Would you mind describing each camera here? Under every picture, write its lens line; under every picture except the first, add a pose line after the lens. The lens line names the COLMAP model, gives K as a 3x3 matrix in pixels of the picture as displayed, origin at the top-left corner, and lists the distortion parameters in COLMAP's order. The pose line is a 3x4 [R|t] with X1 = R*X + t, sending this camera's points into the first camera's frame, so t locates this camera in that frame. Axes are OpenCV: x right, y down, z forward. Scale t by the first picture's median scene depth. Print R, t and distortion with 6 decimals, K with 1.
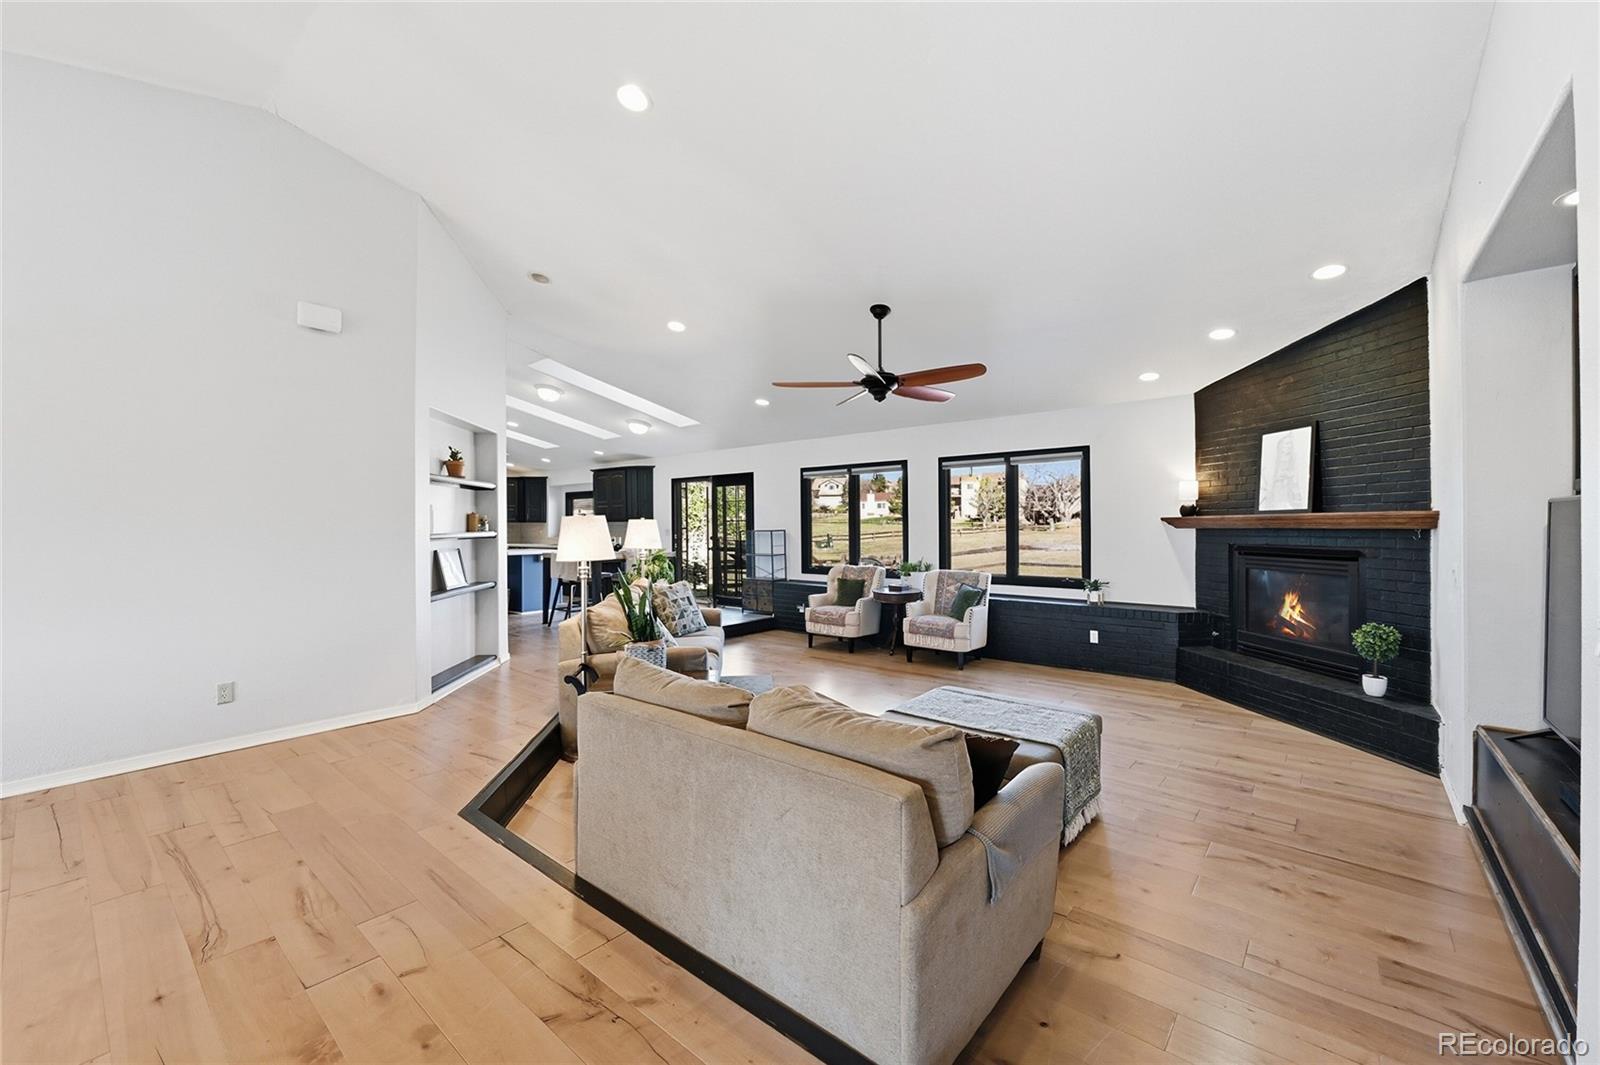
lens RADIAL K [[640.8, 0, 795.0], [0, 640.8, 531.4], [0, 0, 1]] dist [0.001165, 0.000410]
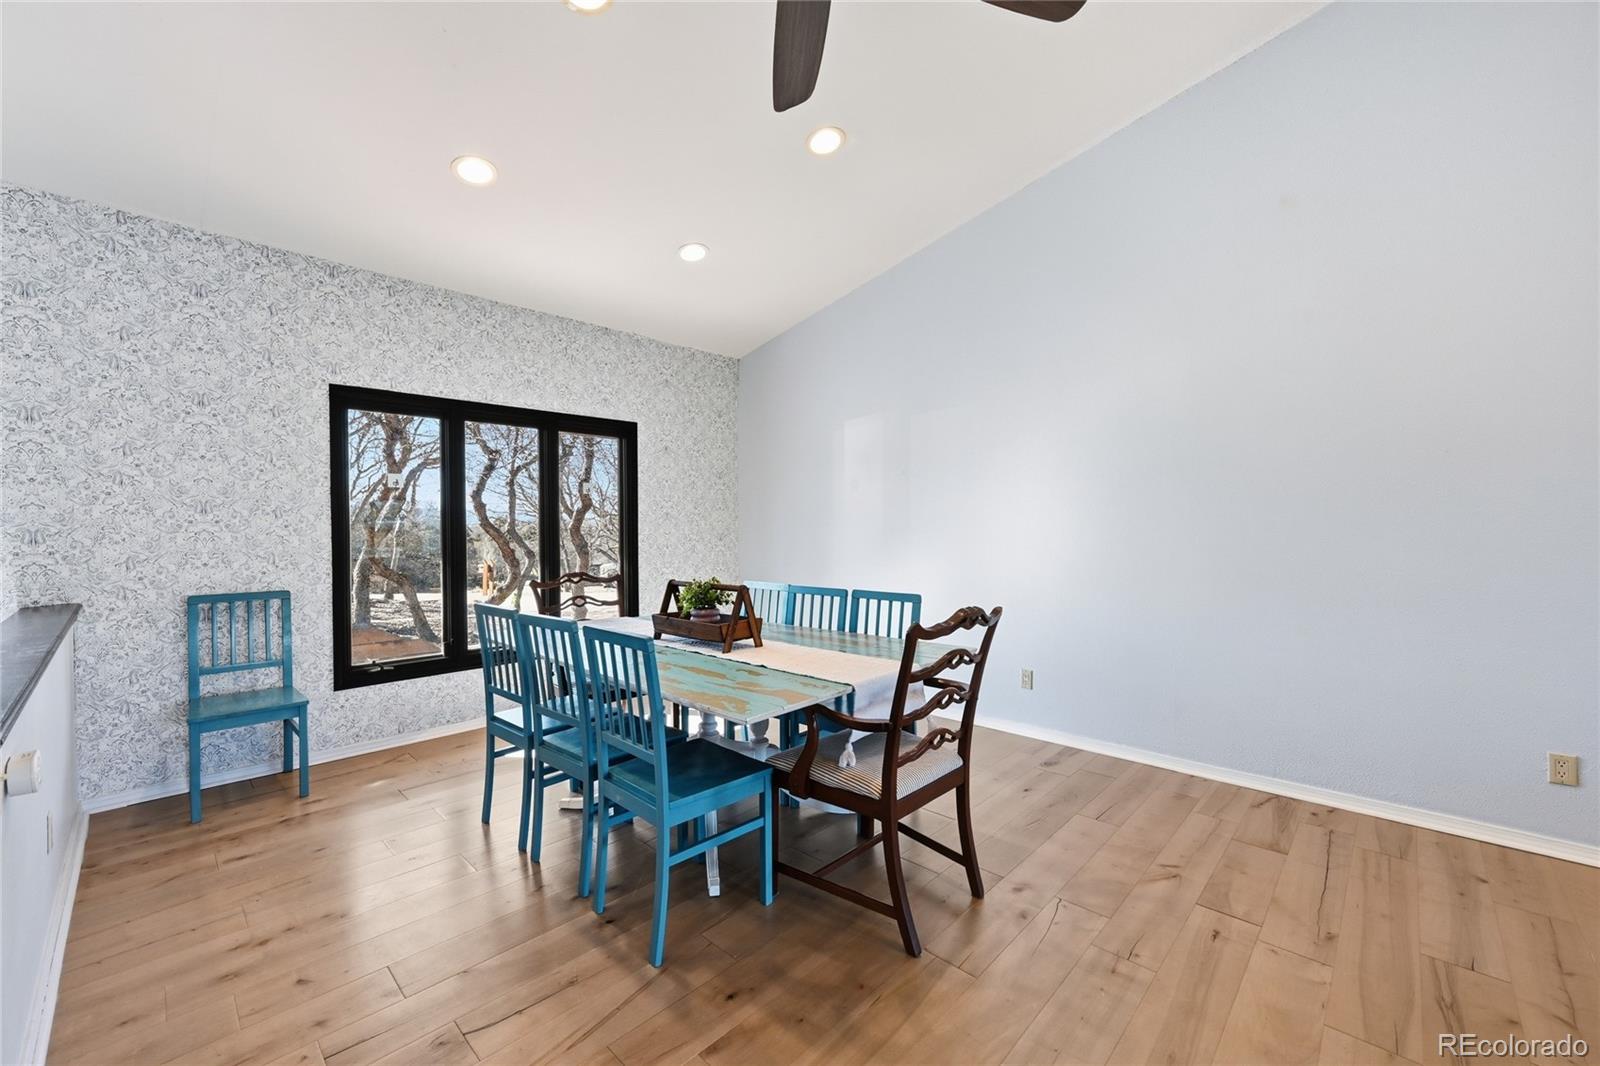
lens RADIAL K [[635.4, 0, 796.7], [0, 635.4, 534.6], [0, 0, 1]] dist [0.000581, 0.000270]
pose [[-0.059851, 0.015445, -0.998088, -0.137728], [0.000240, 0.999880, 0.015458, 0.000308], [0.998207, 0.000686, -0.059847, 0.180687]]
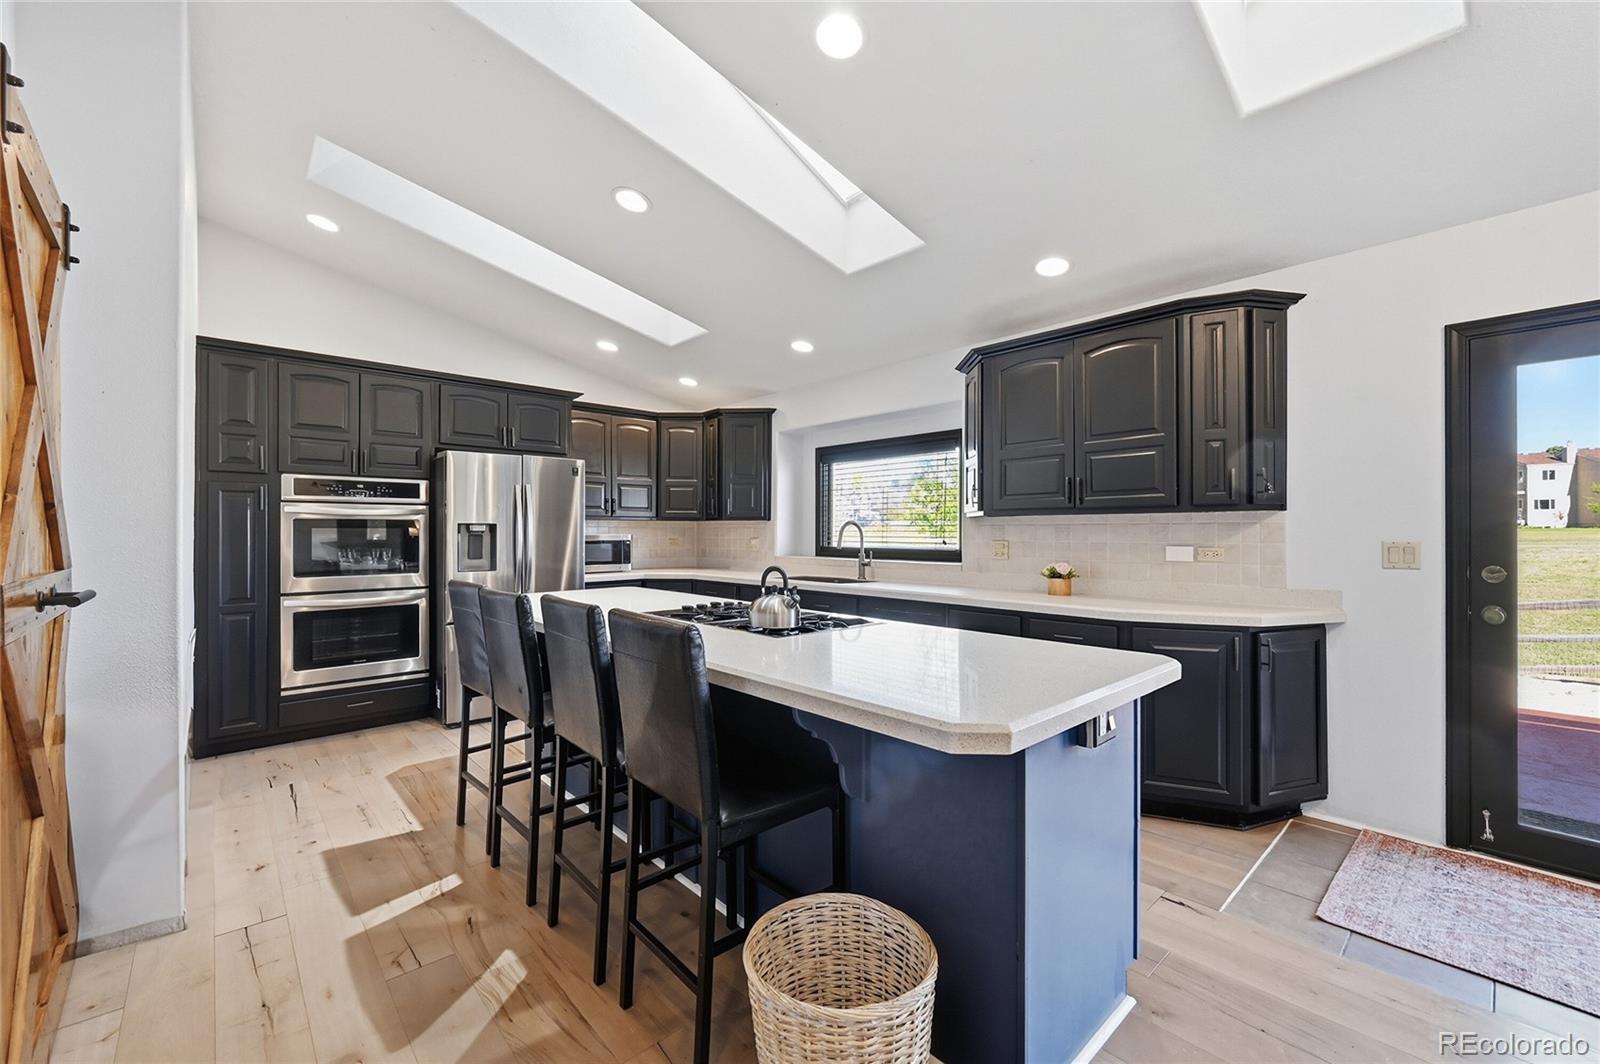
lens RADIAL K [[640.8, 0, 795.0], [0, 640.8, 530.9], [0, 0, 1]] dist [0.001165, 0.000410]
pose [[0.991532, 0.006972, -0.129677, -0.837901], [-0.008478, 0.999903, -0.011067, -0.006444], [0.129587, 0.012073, 0.991495, 1.554188]]
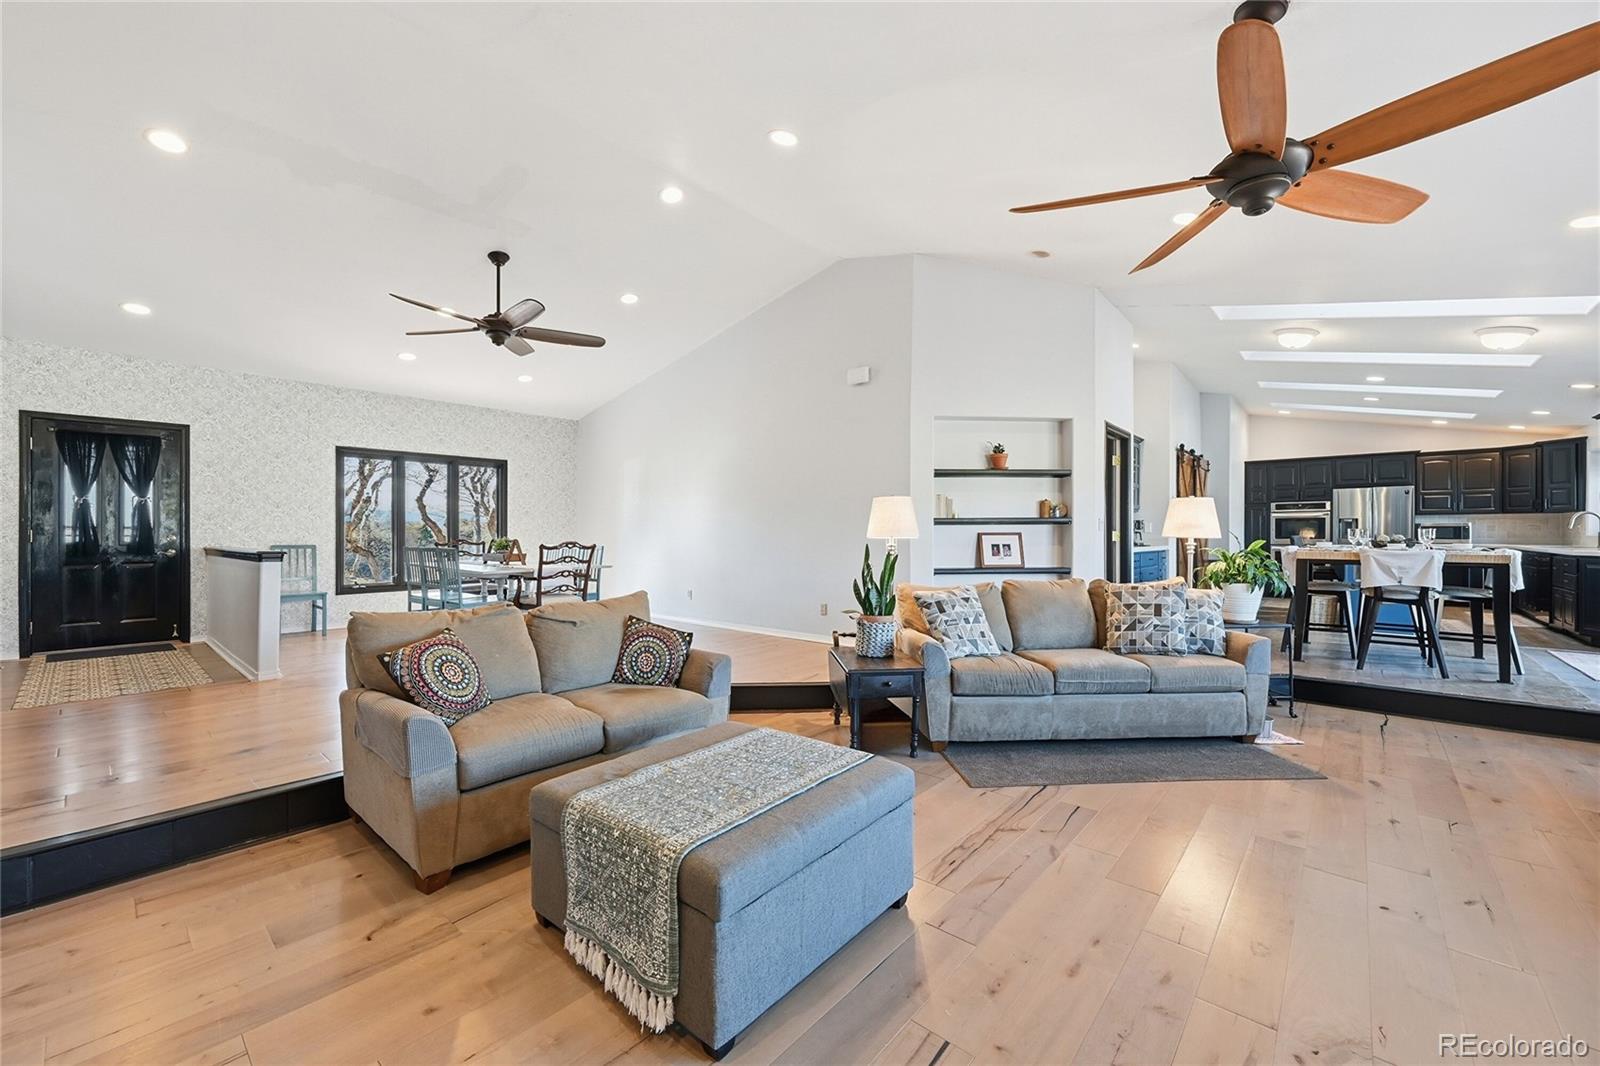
lens RADIAL K [[631.5, 0, 801.2], [0, 631.5, 530.7], [0, 0, 1]] dist [0.001897, -0.000074]
pose [[-0.009736, 0.001319, -0.999952, 0.585197], [-0.008291, 0.999965, 0.001400, 0.025949], [0.999918, 0.008304, -0.009725, 0.675683]]
